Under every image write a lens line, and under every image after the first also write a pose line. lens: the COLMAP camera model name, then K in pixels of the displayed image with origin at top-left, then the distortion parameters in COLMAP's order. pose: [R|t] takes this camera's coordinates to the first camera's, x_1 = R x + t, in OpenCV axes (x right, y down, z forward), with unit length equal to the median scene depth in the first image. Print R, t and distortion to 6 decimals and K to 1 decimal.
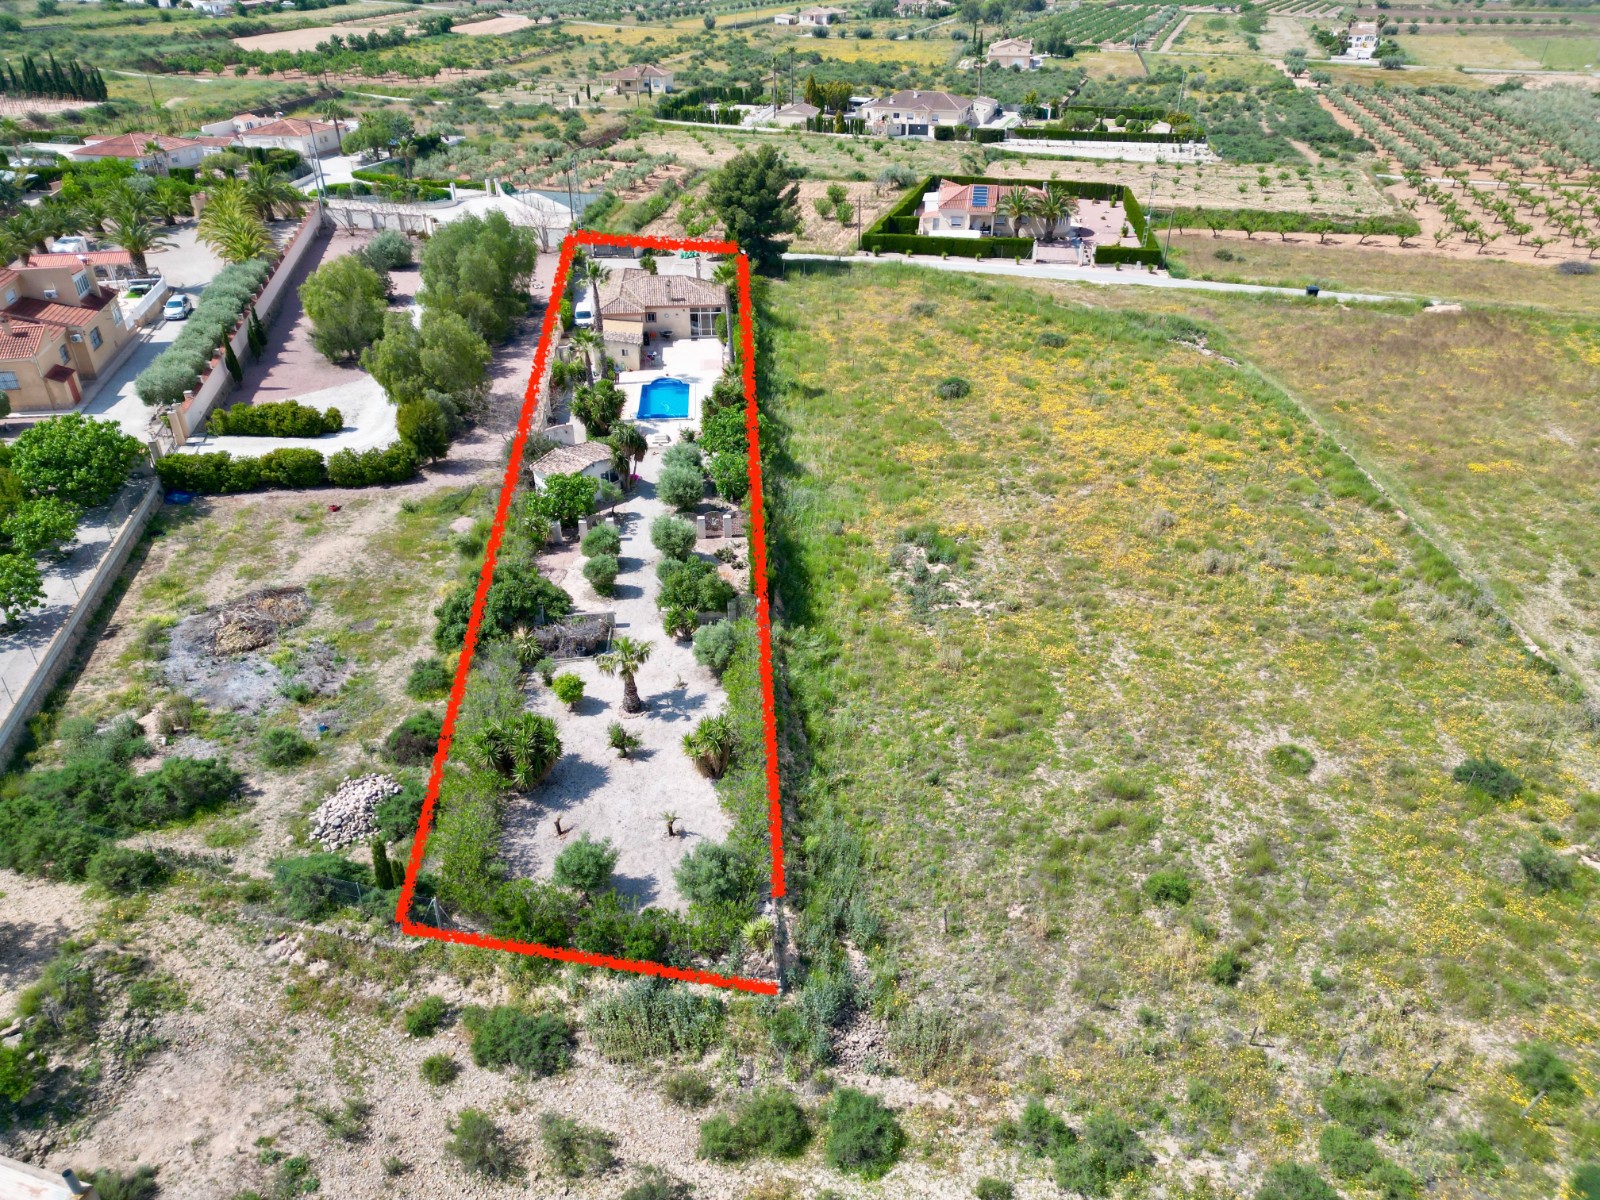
lens RADIAL K [[1117.7, 0, 796.4], [0, 1117.7, 595.9], [0, 0, 1]] dist [0.071961, -0.068285]
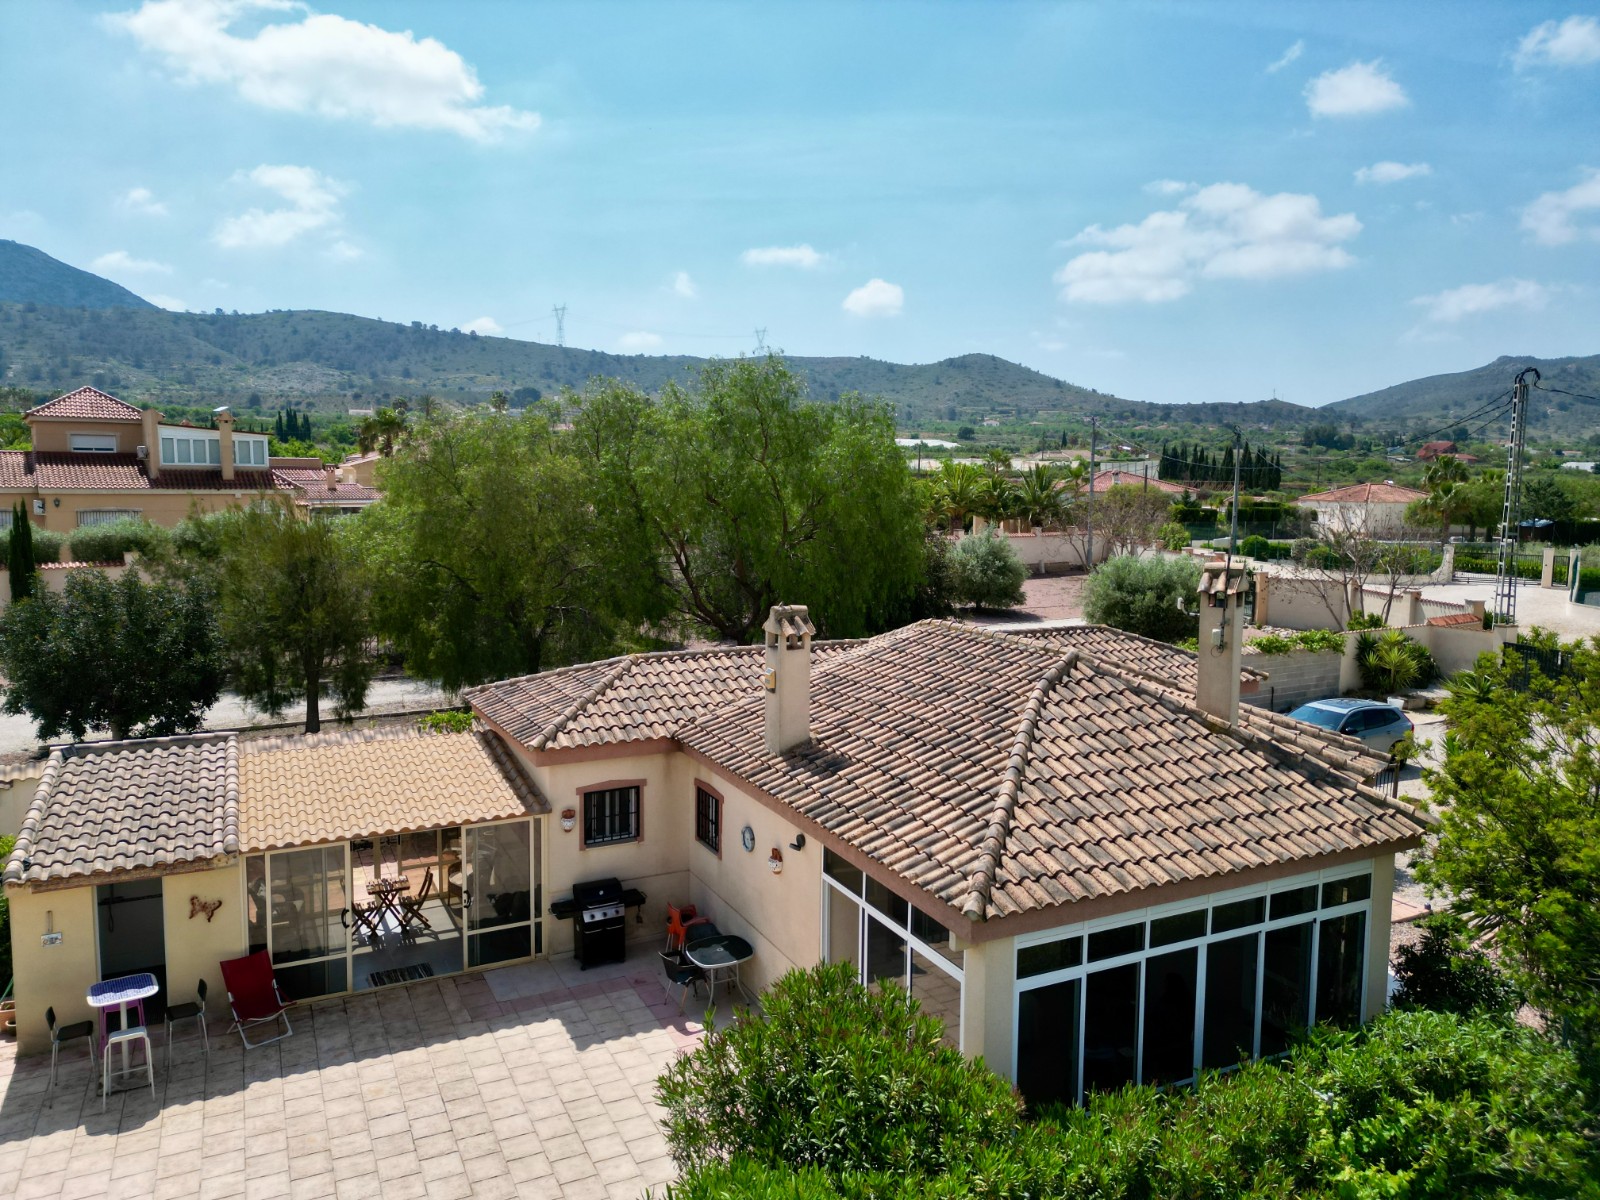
lens RADIAL K [[1117.7, 0, 796.4], [0, 1117.7, 595.9], [0, 0, 1]] dist [0.071961, -0.068285]
pose [[0.374654, 0.107589, -0.920901, 0.018097], [-0.482759, 0.870619, -0.094688, -0.263990], [0.791567, 0.480049, 0.378120, 0.926645]]
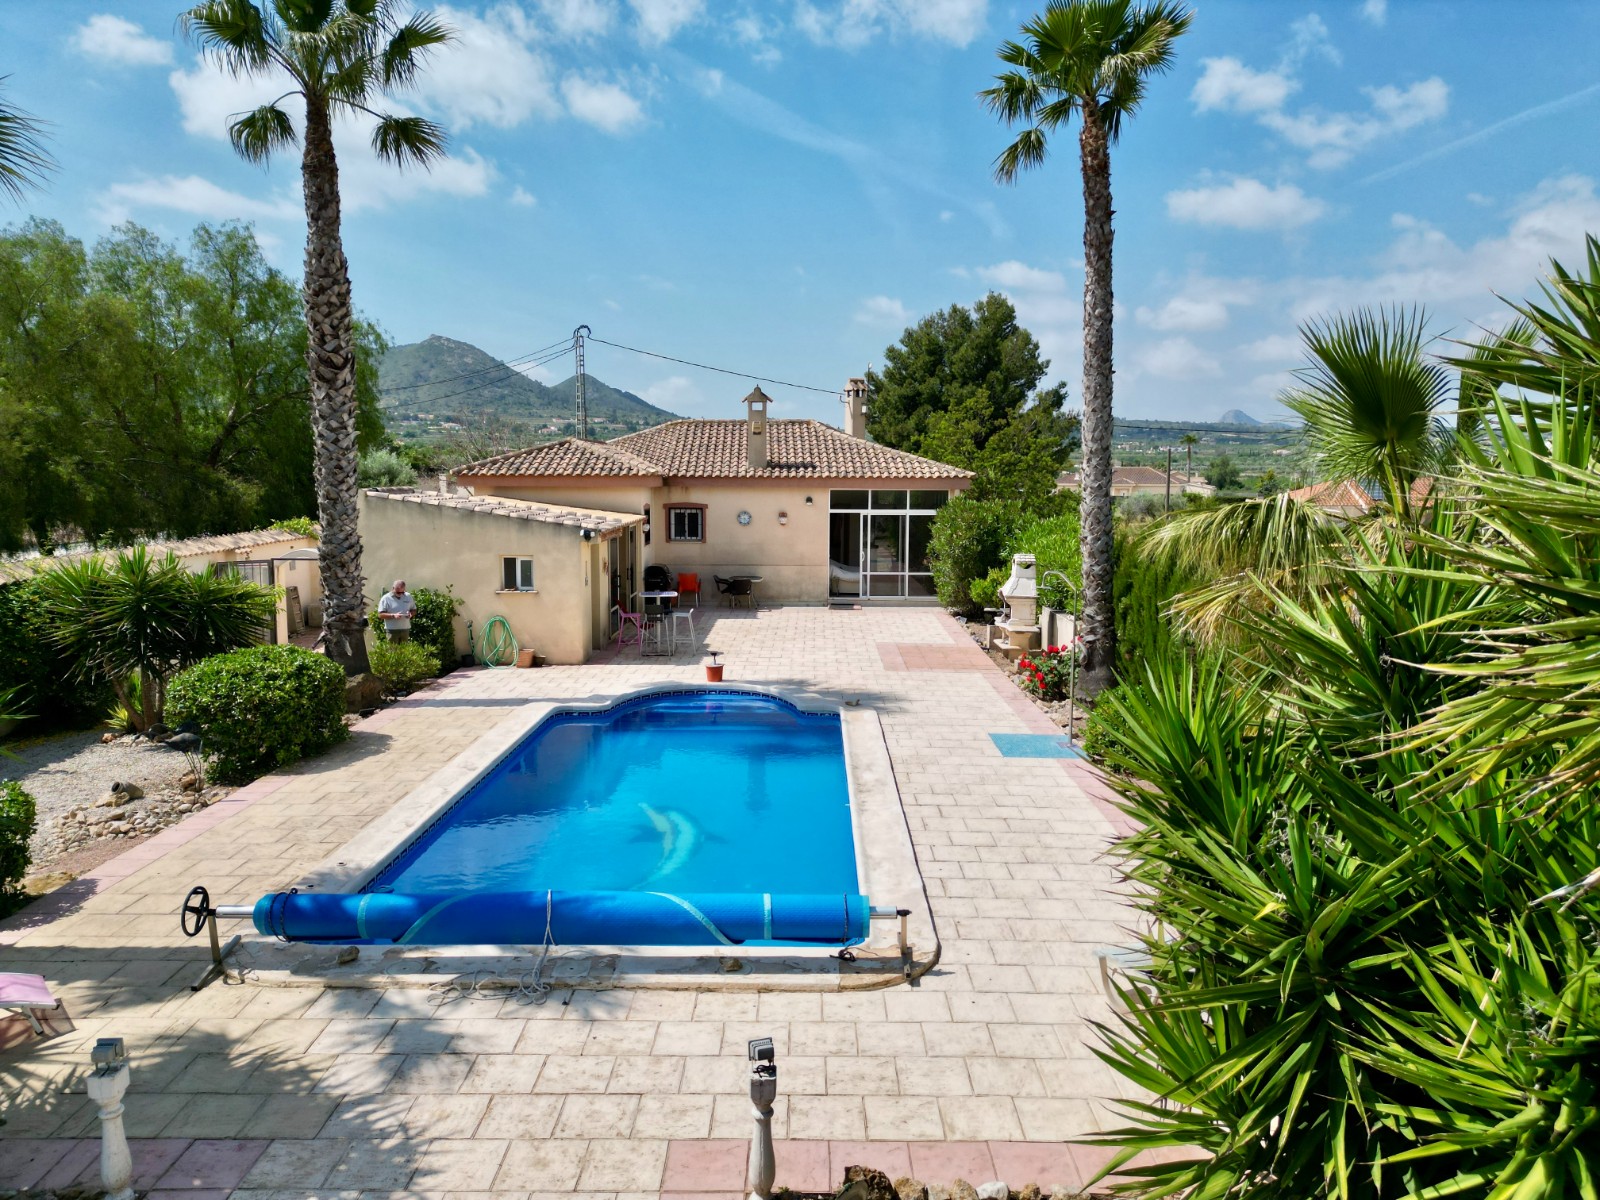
lens RADIAL K [[1116.0, 0, 797.4], [0, 1116.0, 597.8], [0, 0, 1]] dist [0.080507, -0.083715]
pose [[0.996375, 0.017180, -0.083315, -0.079592], [-0.049672, 0.912586, -0.405857, -0.124197], [0.069059, 0.408524, 0.910131, 0.761167]]
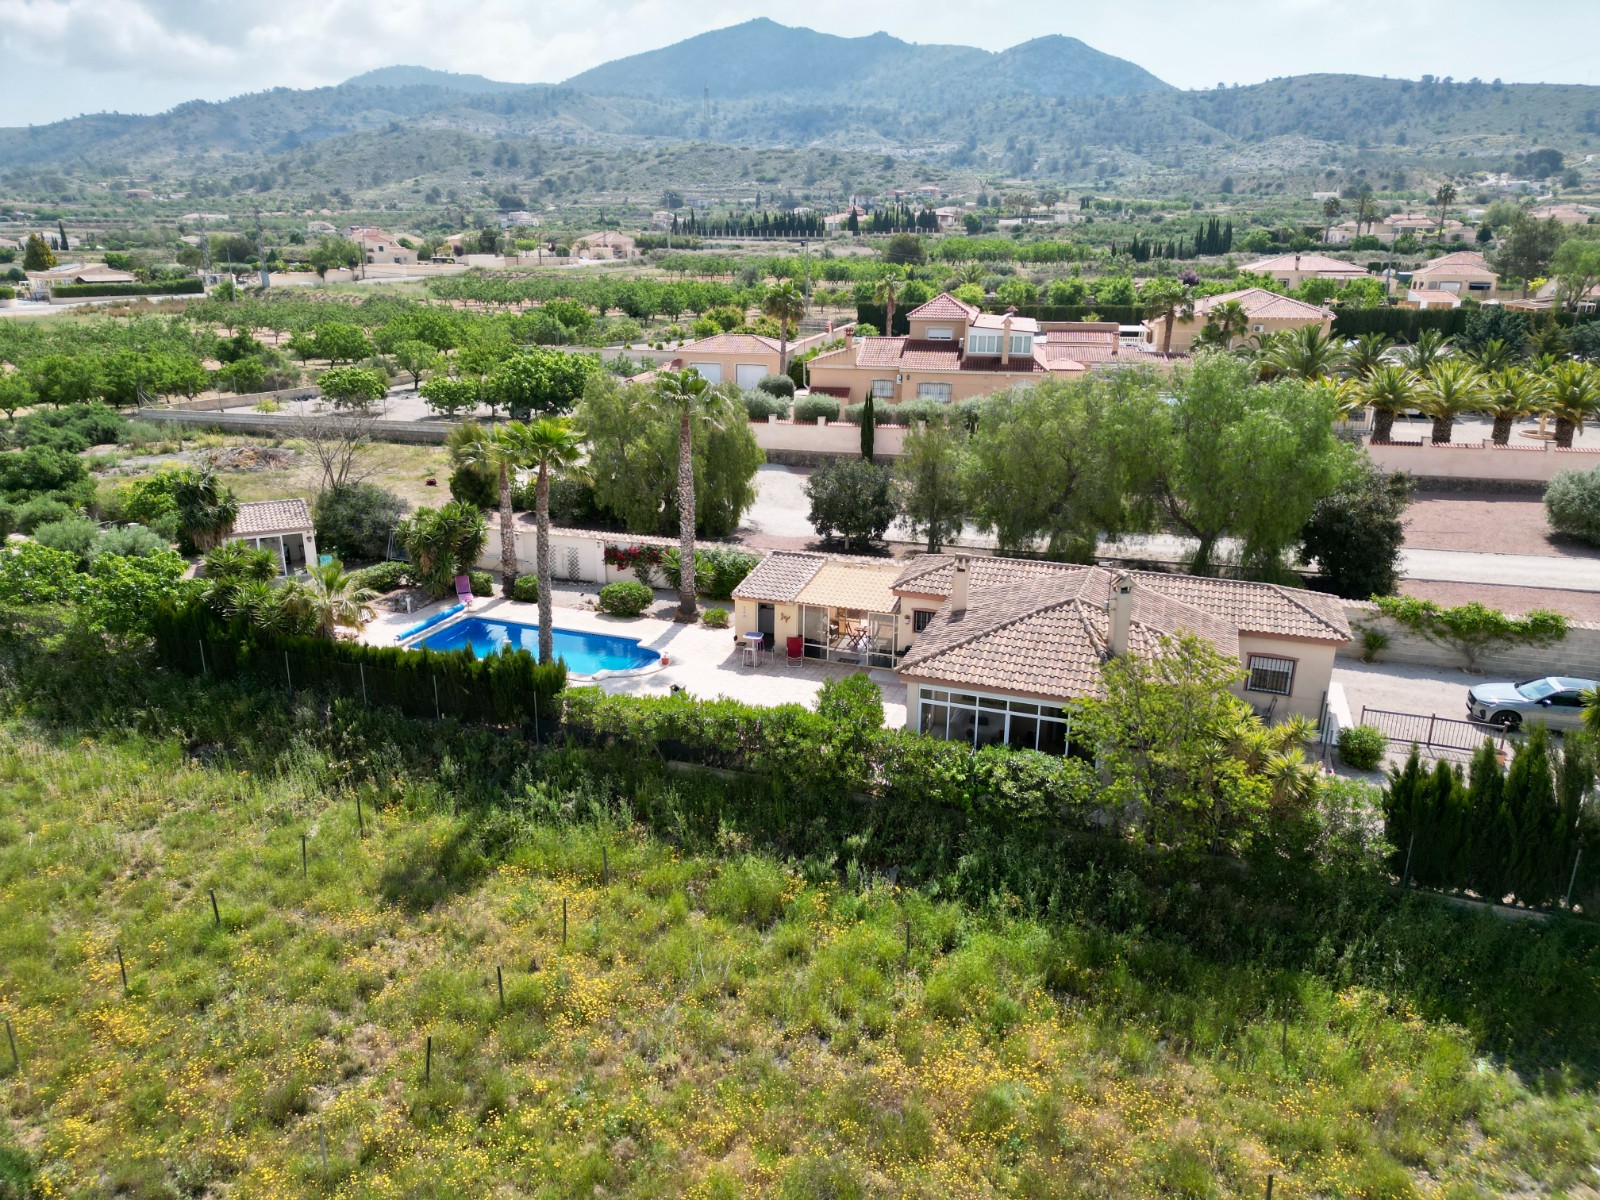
lens RADIAL K [[1117.7, 0, 796.4], [0, 1117.7, 595.9], [0, 0, 1]] dist [0.071961, -0.068285]
pose [[-0.406697, 0.277479, -0.870404, 0.206219], [-0.472642, 0.751430, 0.460394, -0.397792], [0.781797, 0.598630, -0.174456, 1.007017]]
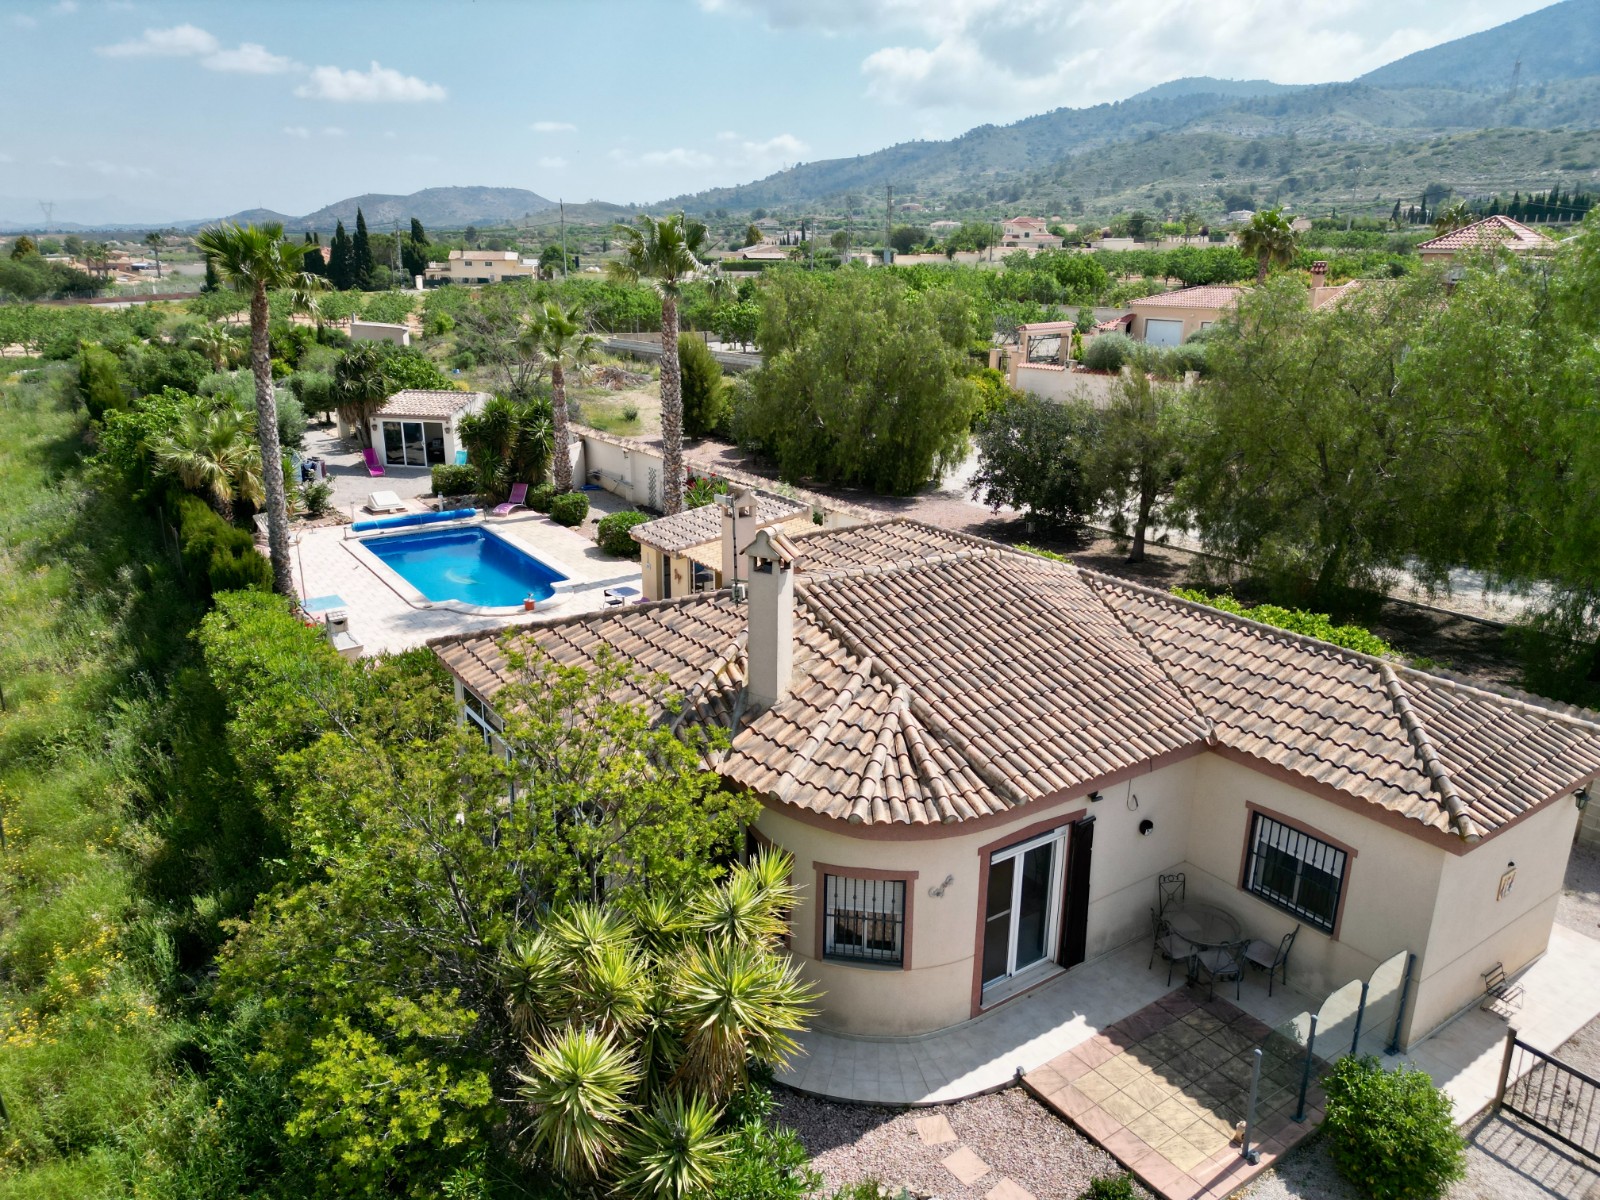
lens RADIAL K [[1117.7, 0, 796.4], [0, 1117.7, 595.9], [0, 0, 1]] dist [0.071961, -0.068285]
pose [[-0.861654, 0.144885, -0.486374, -0.027181], [-0.267462, 0.684836, 0.677837, -0.392082], [0.431295, 0.714148, -0.551341, 1.100421]]
